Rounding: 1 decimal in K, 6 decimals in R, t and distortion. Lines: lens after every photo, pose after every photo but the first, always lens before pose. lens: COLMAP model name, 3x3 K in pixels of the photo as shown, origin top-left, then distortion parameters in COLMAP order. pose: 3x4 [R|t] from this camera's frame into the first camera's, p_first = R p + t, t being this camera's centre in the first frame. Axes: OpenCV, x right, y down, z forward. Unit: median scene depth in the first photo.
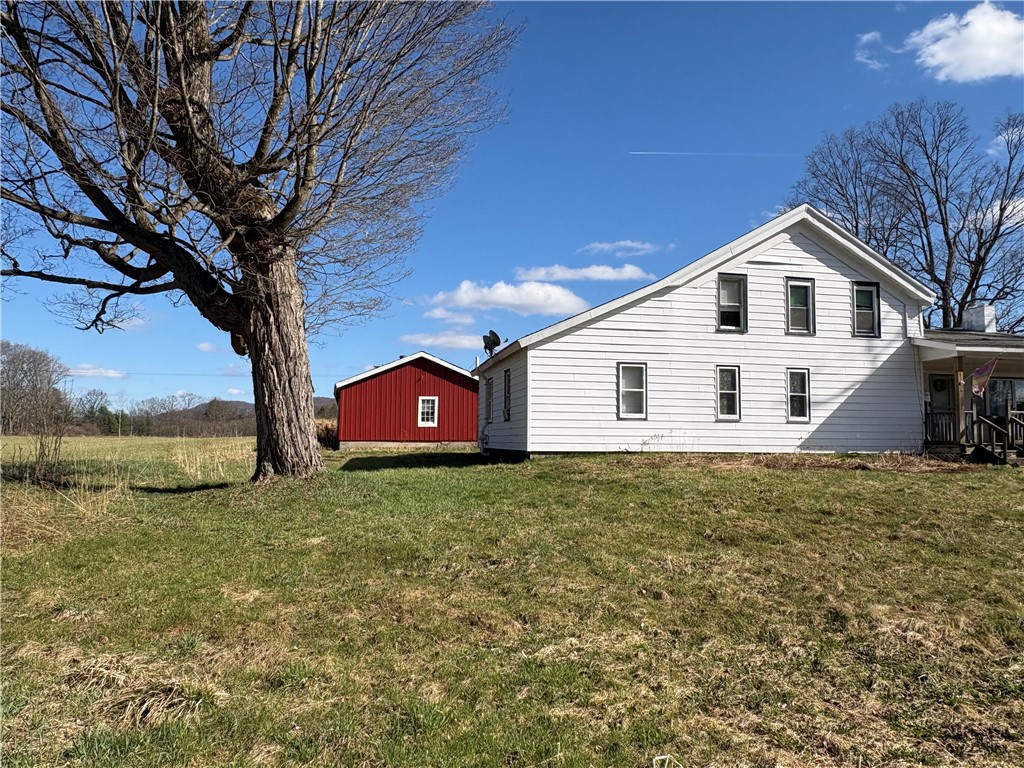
lens RADIAL K [[724.9, 0, 512.0], [0, 724.9, 384.0], [0, 0, 1]] dist [-0.009402, -0.002446]
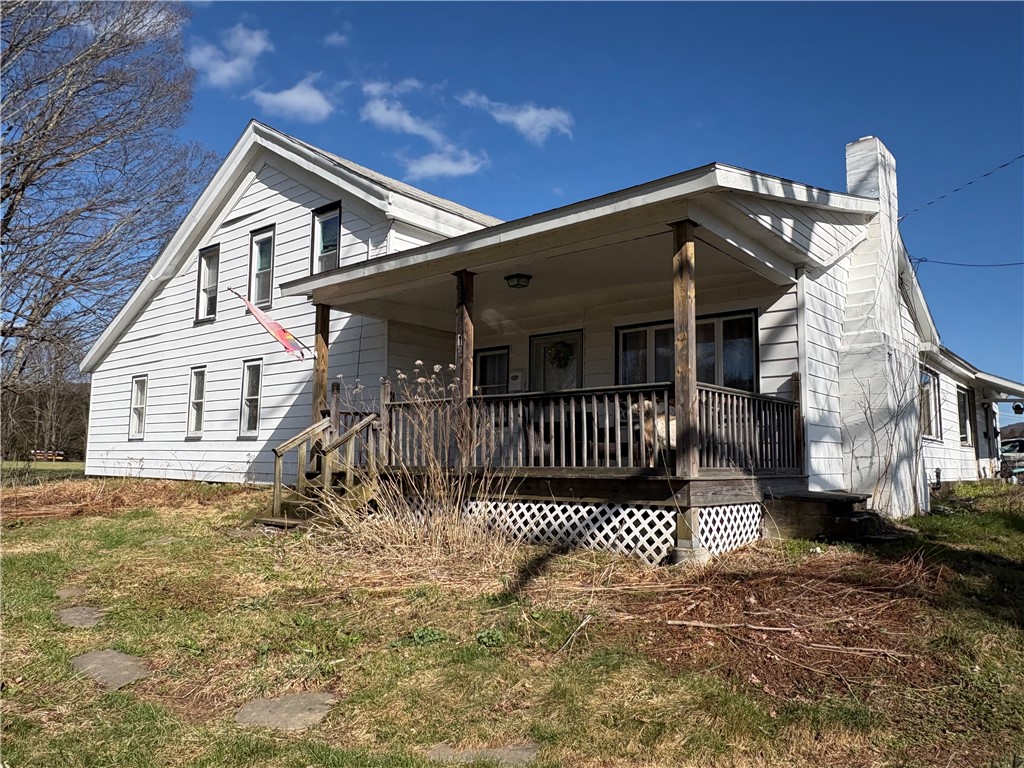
lens RADIAL K [[724.9, 0, 512.0], [0, 724.9, 384.0], [0, 0, 1]] dist [-0.009402, -0.002446]
pose [[0.637591, -0.080823, -0.766123, 1.079256], [0.052657, 0.996728, -0.061329, 0.056683], [0.768573, -0.001239, 0.639761, 0.751884]]
